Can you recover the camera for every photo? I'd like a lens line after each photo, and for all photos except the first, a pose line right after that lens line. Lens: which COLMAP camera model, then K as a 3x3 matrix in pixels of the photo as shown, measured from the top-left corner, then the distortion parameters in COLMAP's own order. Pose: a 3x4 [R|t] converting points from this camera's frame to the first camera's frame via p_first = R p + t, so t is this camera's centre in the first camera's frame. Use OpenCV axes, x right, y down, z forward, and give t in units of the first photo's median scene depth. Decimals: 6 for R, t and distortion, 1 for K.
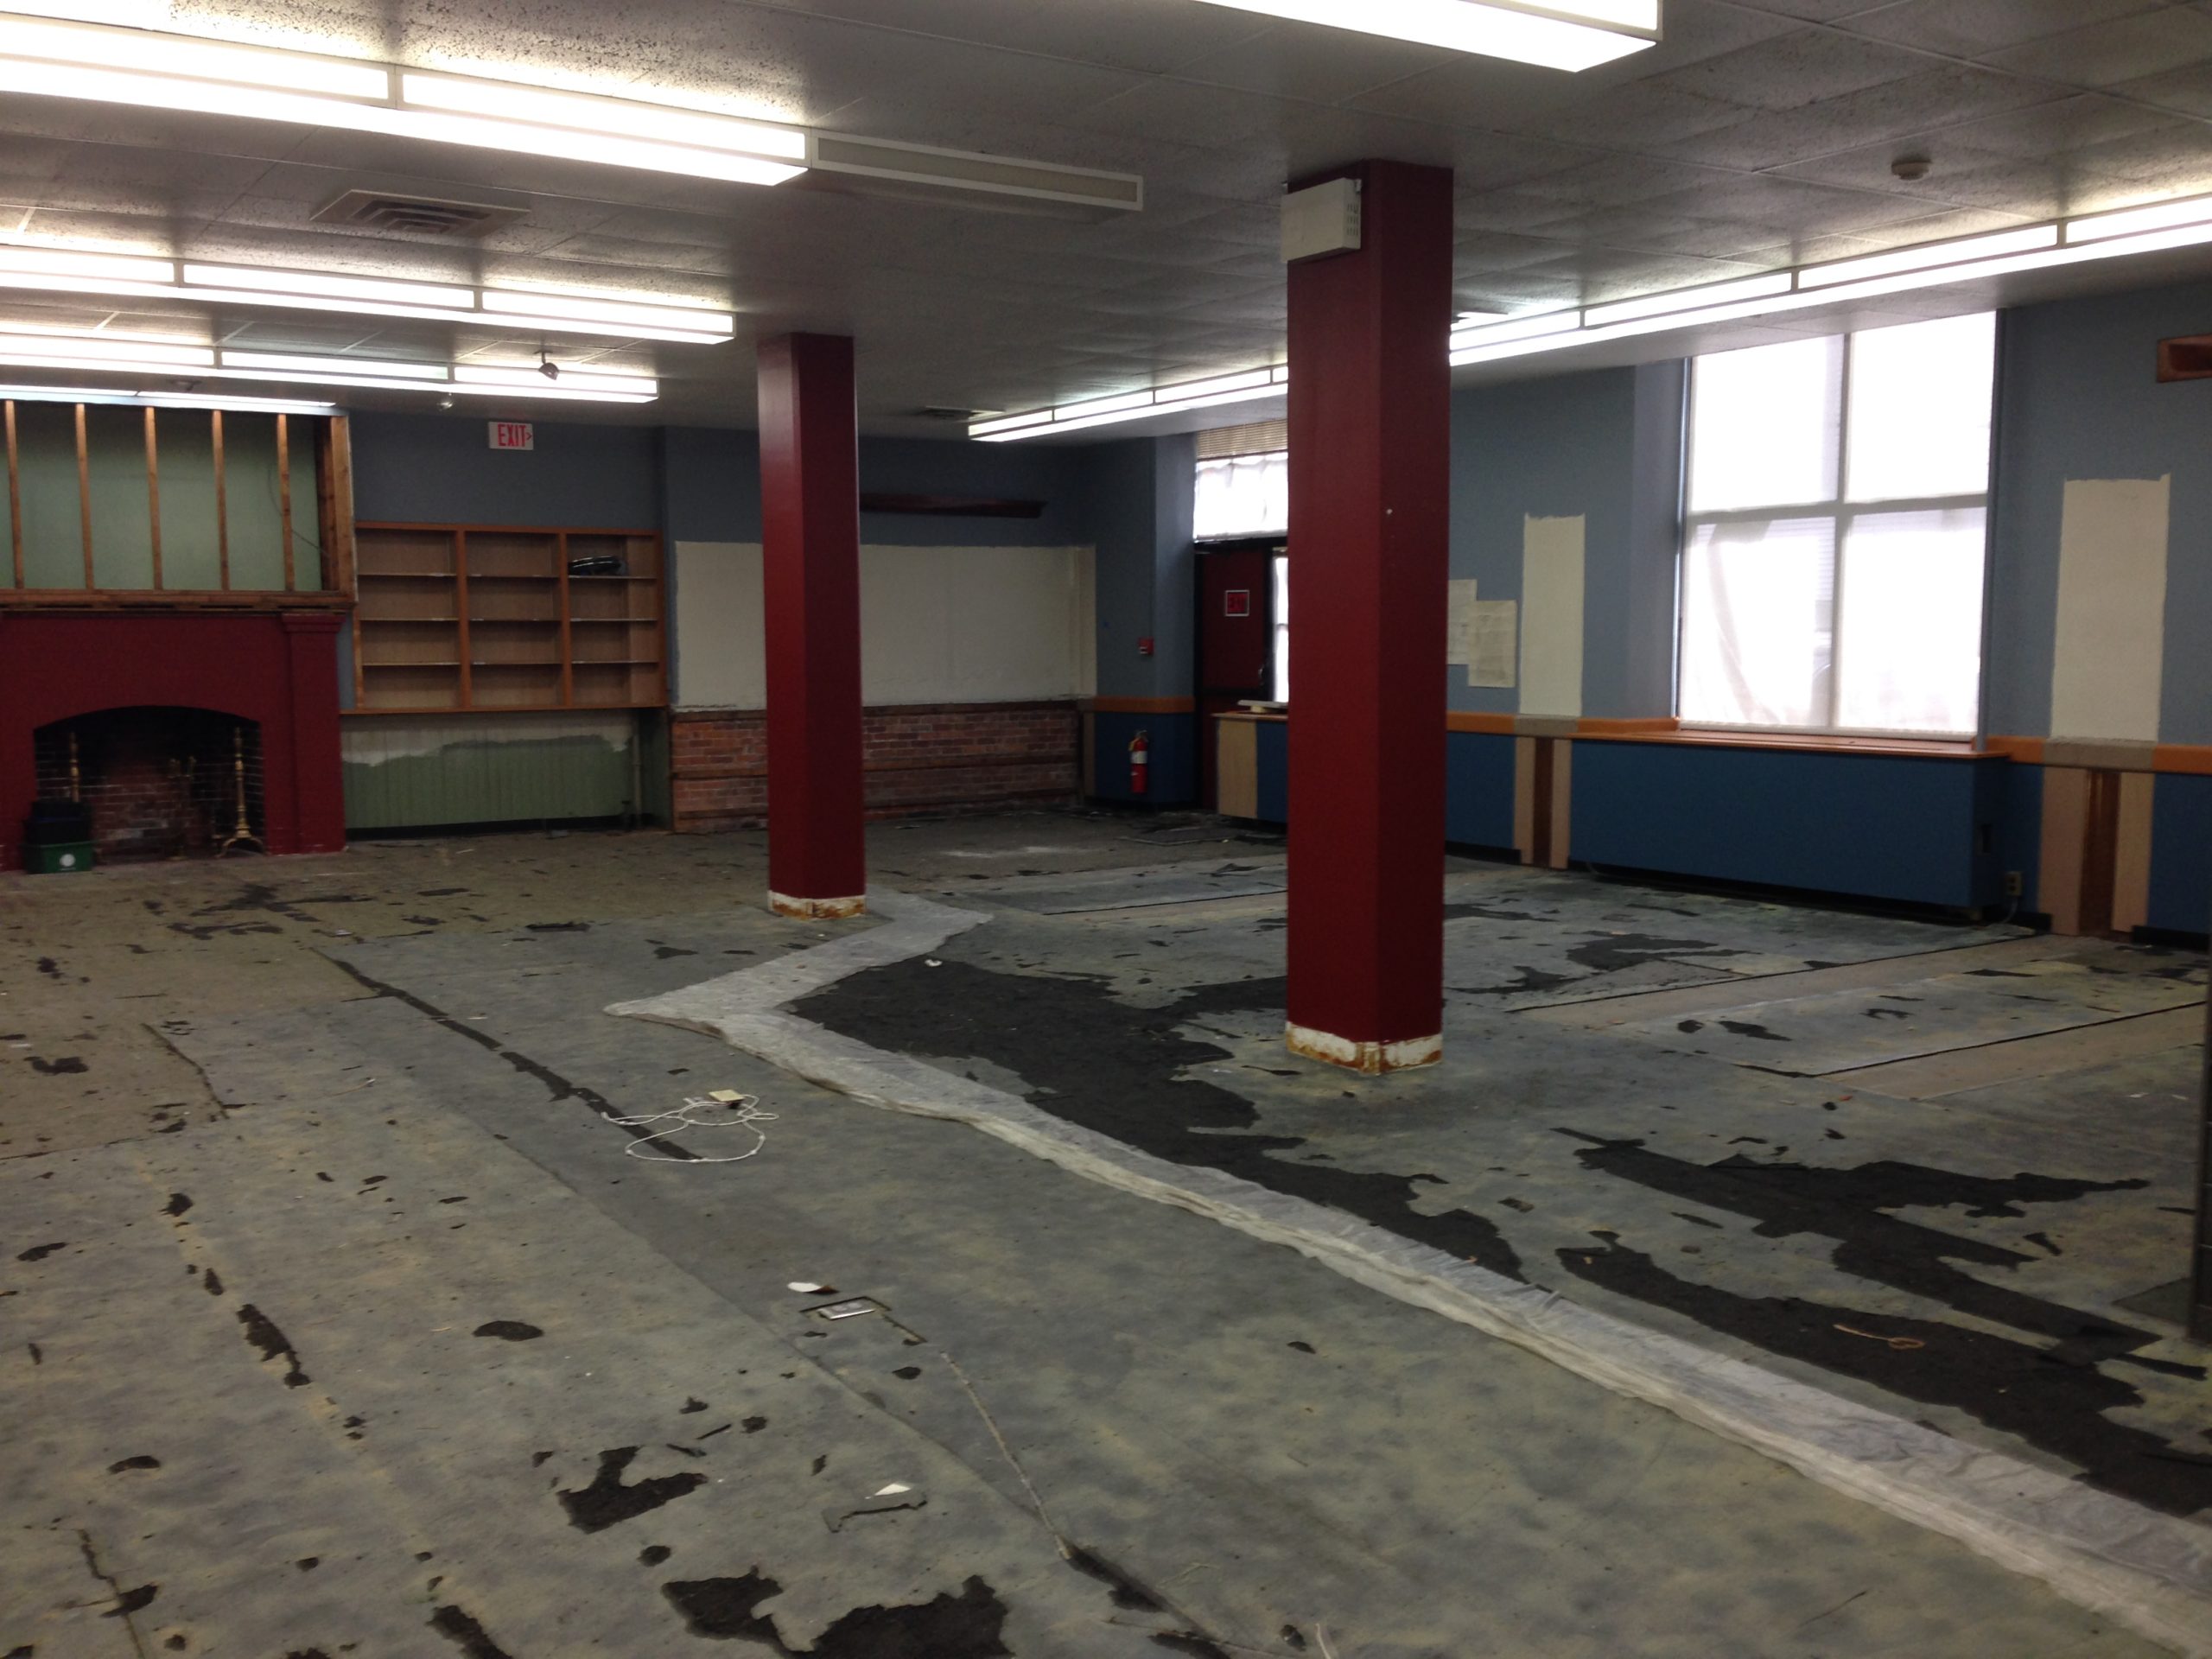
lens RADIAL K [[2044.3, 0, 1106.0], [0, 2044.3, 829.5], [0, 0, 1]] dist [0.126690, -0.200437]
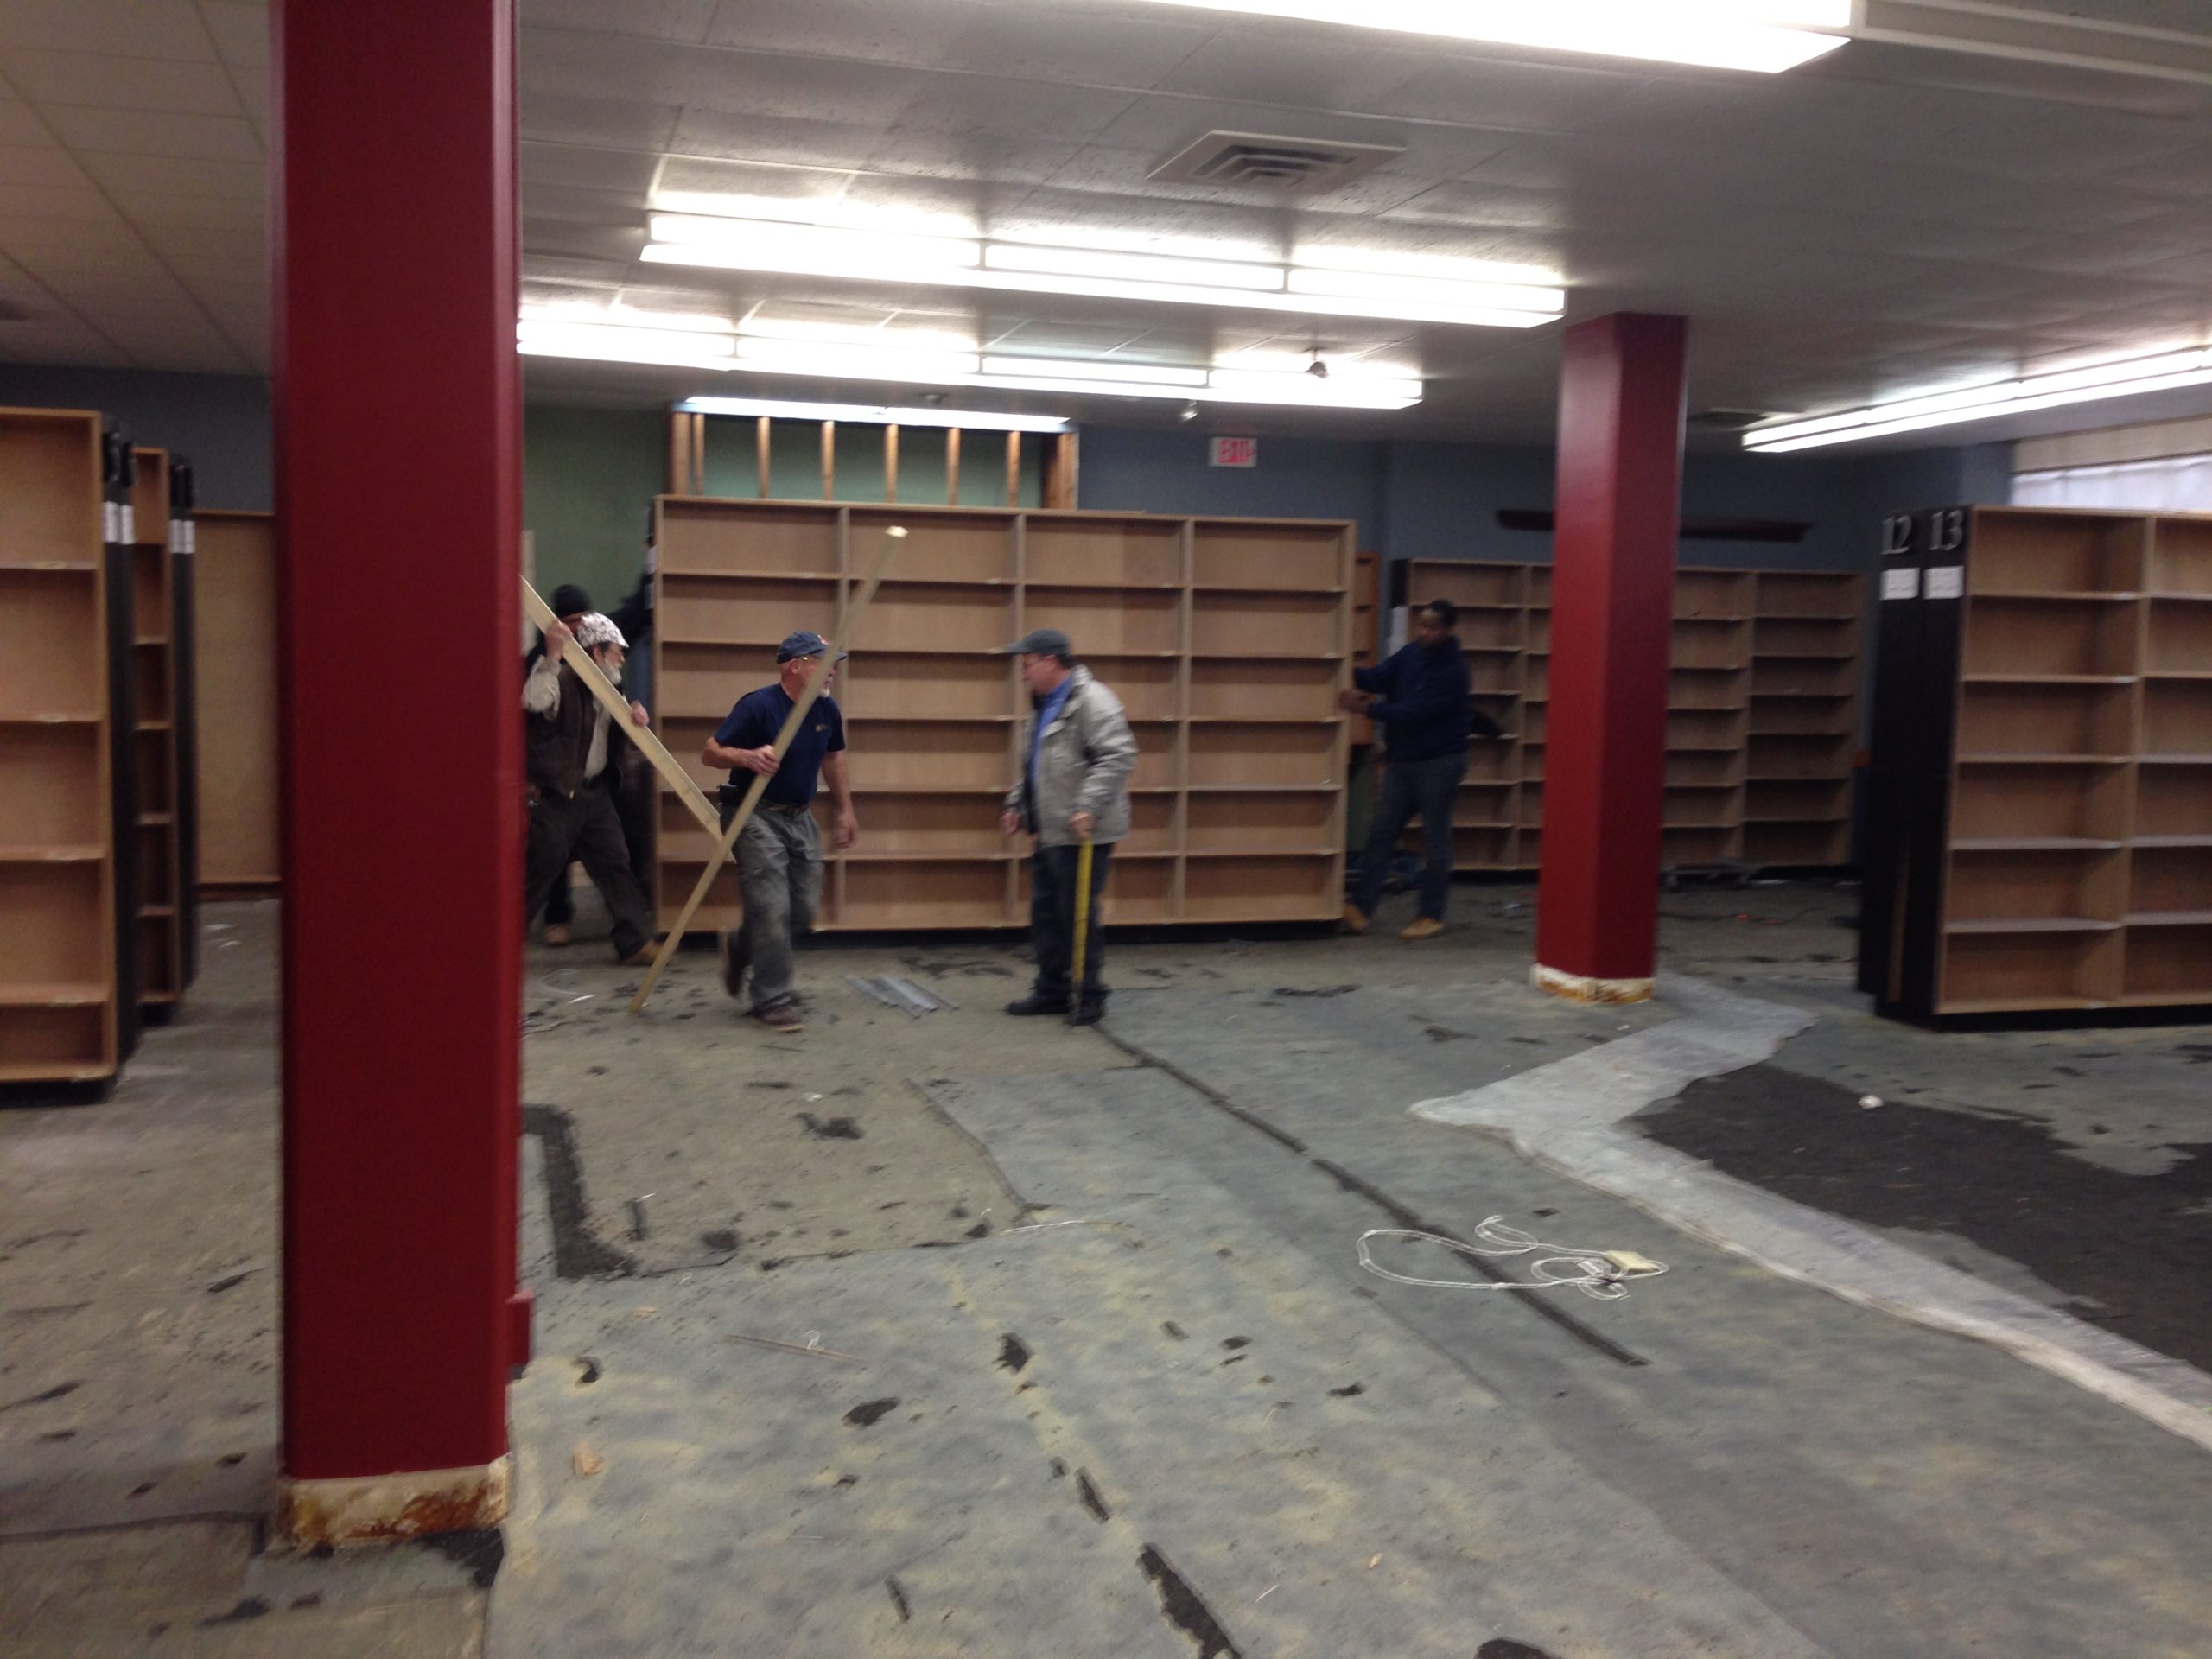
lens RADIAL K [[2044.3, 0, 1106.0], [0, 2044.3, 829.5], [0, 0, 1]] dist [0.126690, -0.200437]
pose [[0.959592, 0.047146, -0.277416, -0.141041], [-0.052242, 0.998574, -0.011004, -0.010894], [0.276502, 0.025053, 0.960687, 0.168938]]
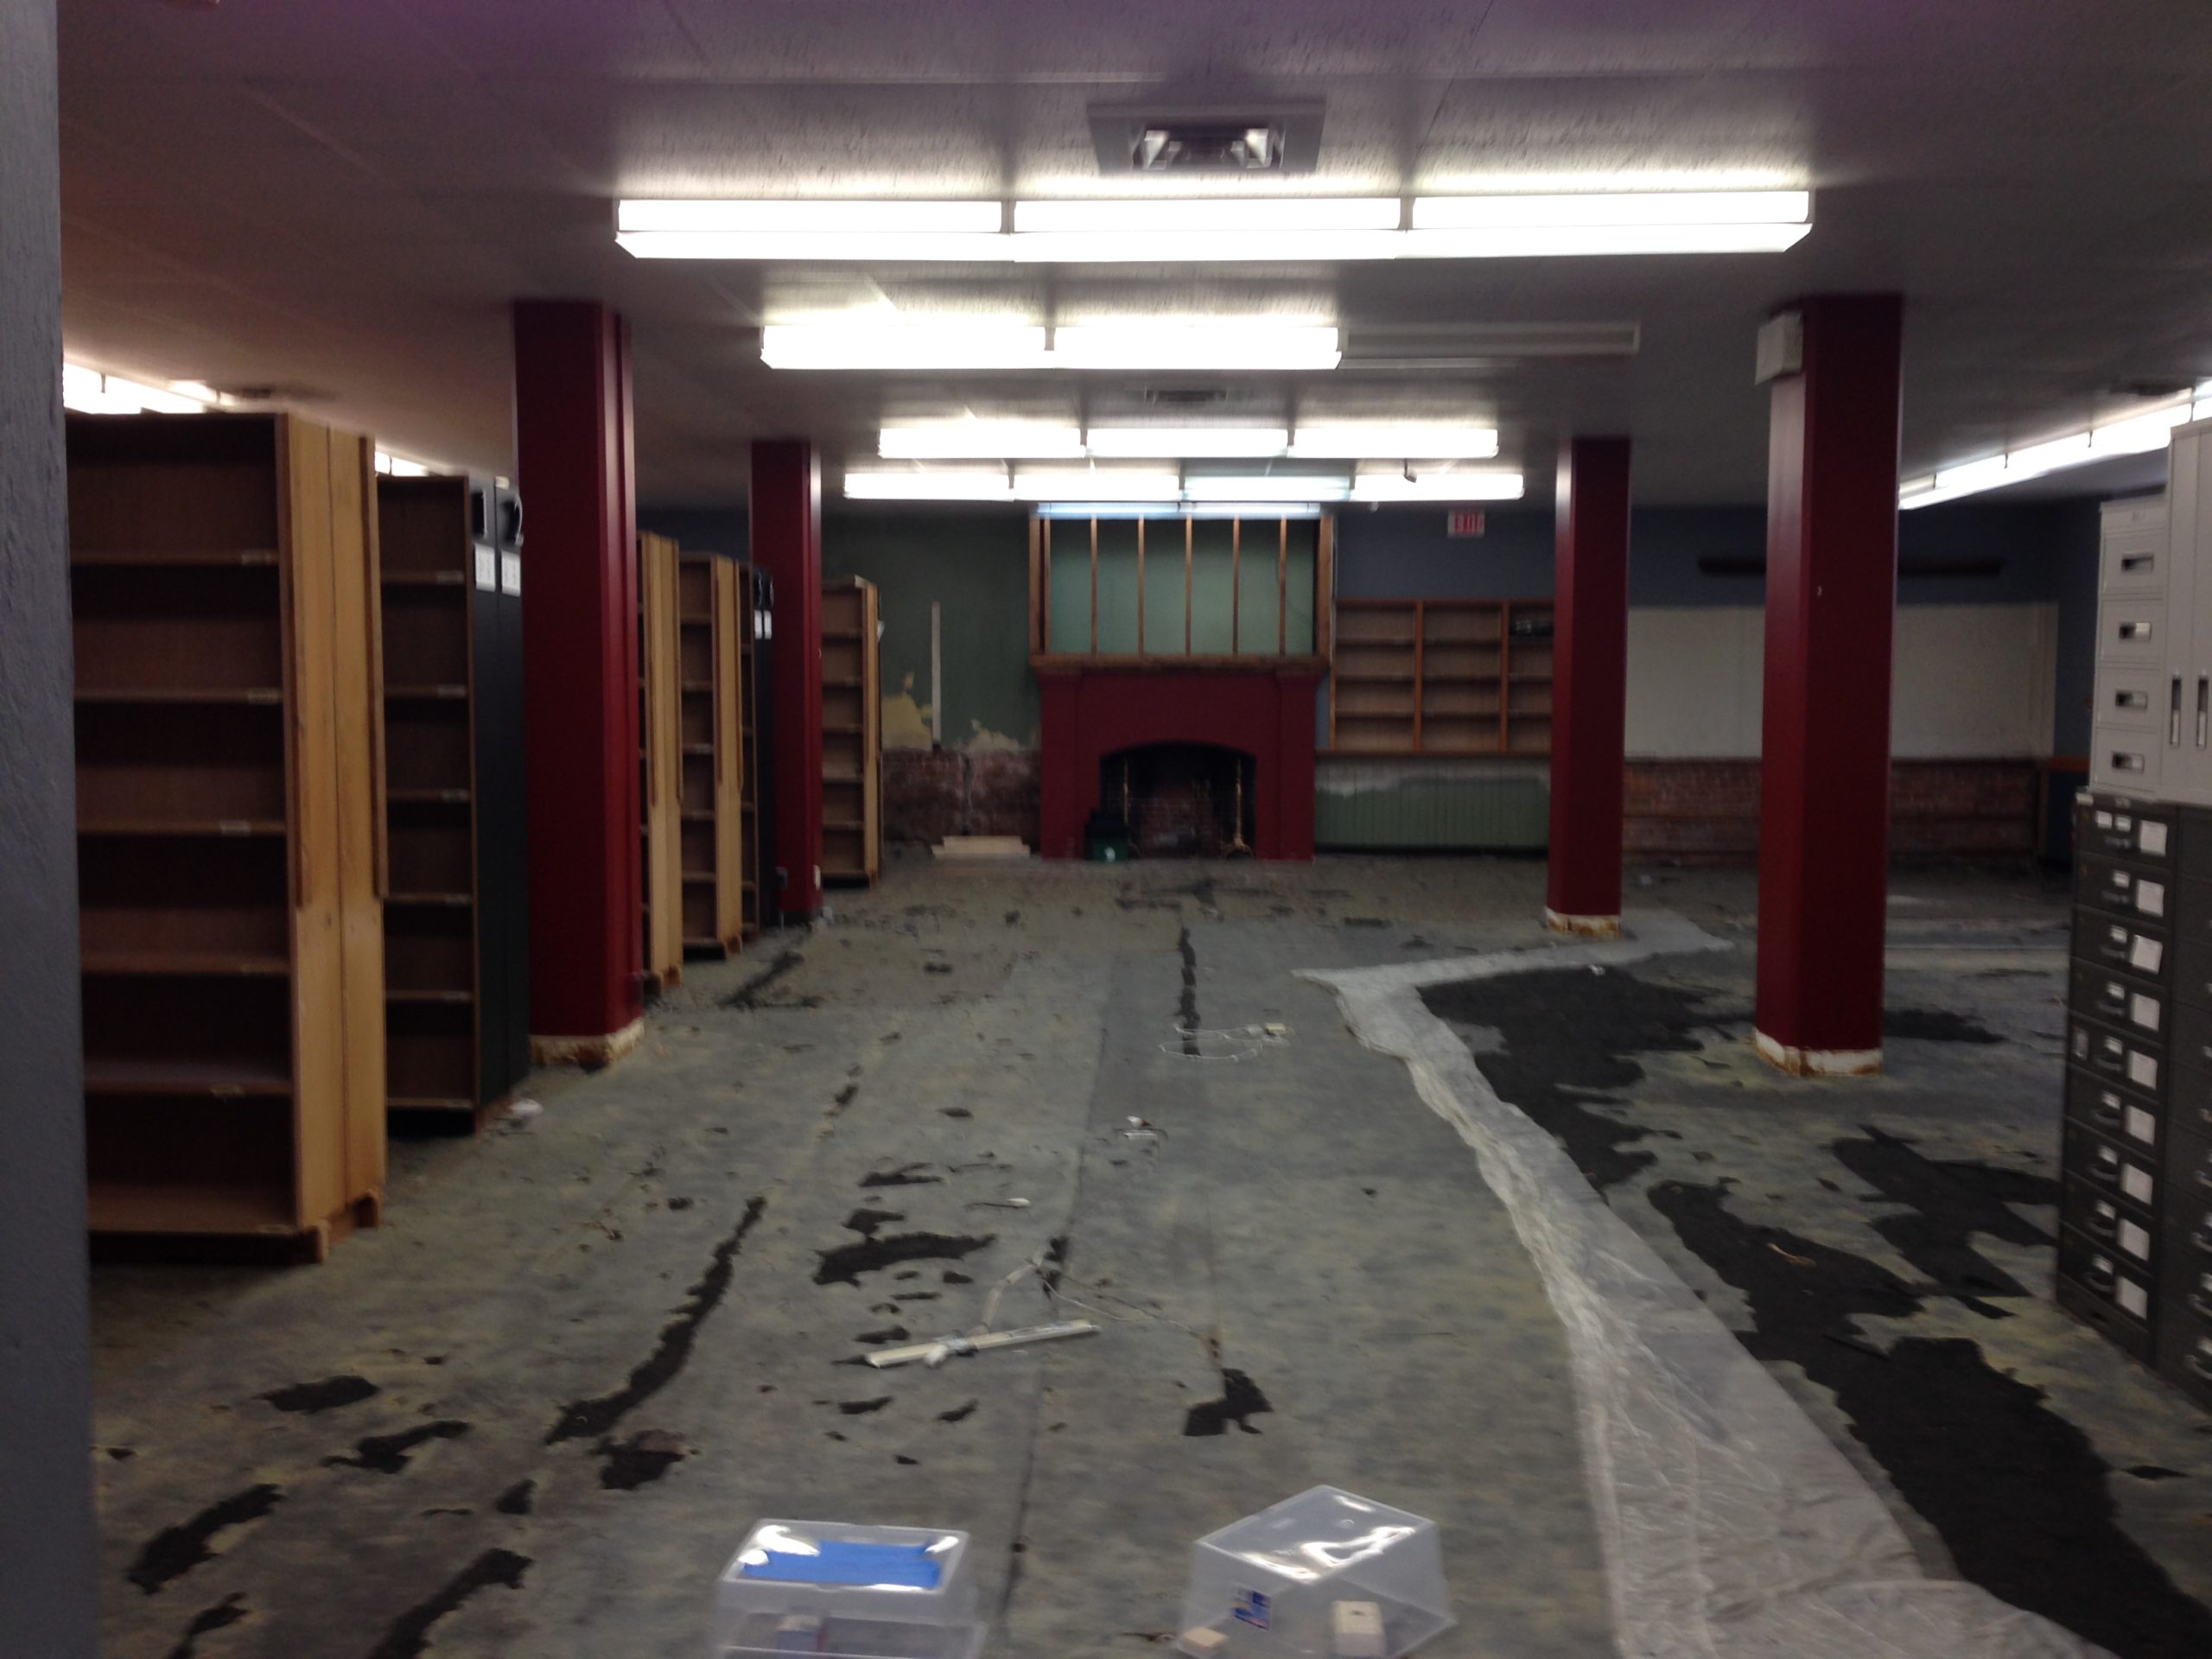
lens RADIAL K [[2044.3, 0, 1106.0], [0, 2044.3, 829.5], [0, 0, 1]] dist [0.126690, -0.200437]
pose [[0.820682, 0.049774, -0.569213, 0.417658], [-0.064606, 0.997893, -0.005889, 0.011627], [0.567720, 0.041608, 0.822169, -0.159954]]
